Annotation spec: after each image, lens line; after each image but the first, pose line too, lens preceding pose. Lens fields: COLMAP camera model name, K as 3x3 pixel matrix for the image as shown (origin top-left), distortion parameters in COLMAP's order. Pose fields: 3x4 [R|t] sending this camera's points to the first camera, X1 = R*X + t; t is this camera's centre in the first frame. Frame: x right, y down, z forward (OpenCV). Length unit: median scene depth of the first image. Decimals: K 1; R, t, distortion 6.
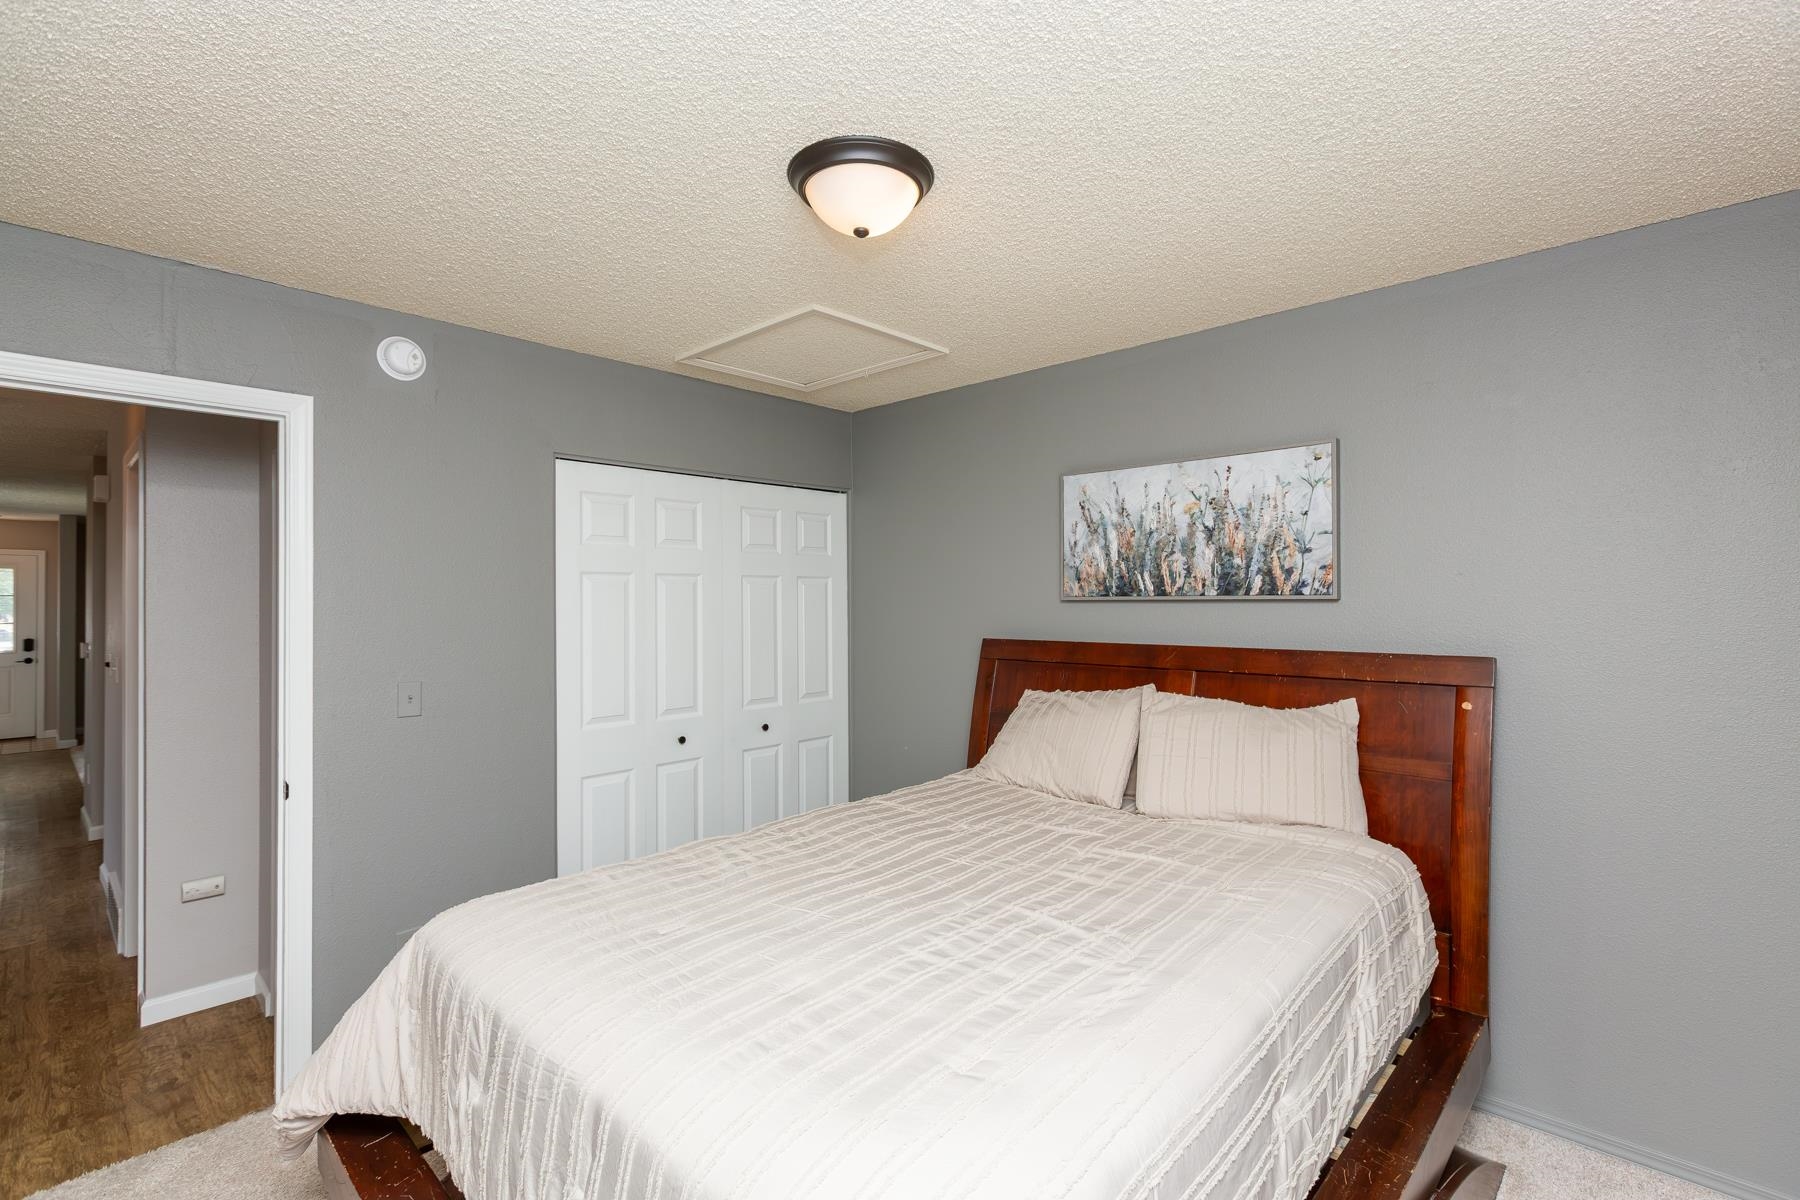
lens RADIAL K [[815.2, 0, 899.7], [0, 815.2, 591.4], [0, 0, 1]] dist [0.003586, -0.000459]
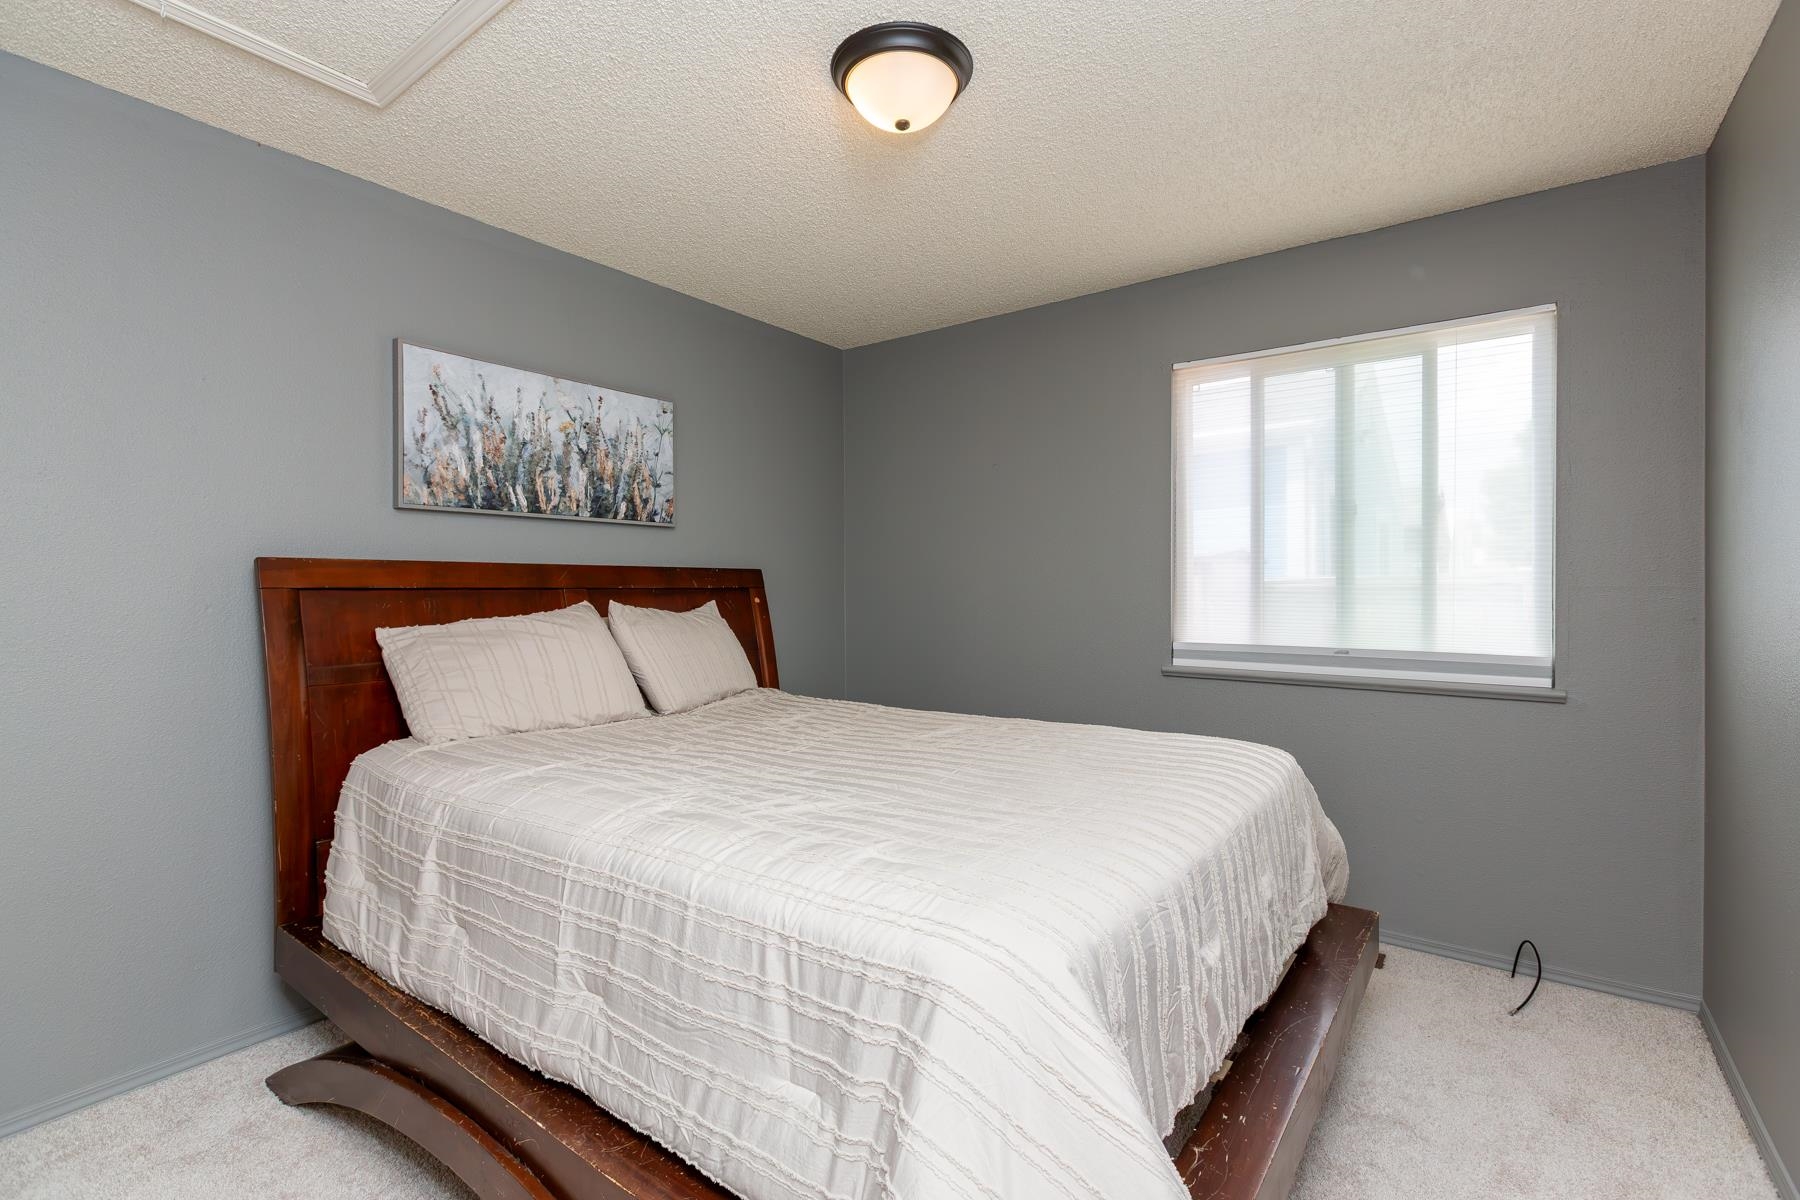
lens RADIAL K [[815.2, 0, 899.7], [0, 815.2, 591.4], [0, 0, 1]] dist [0.003586, -0.000459]
pose [[-0.111895, 0.003667, 0.993713, -0.677481], [-0.004546, 0.999981, -0.004201, 0.100656], [-0.993710, -0.004987, -0.111876, 0.708039]]
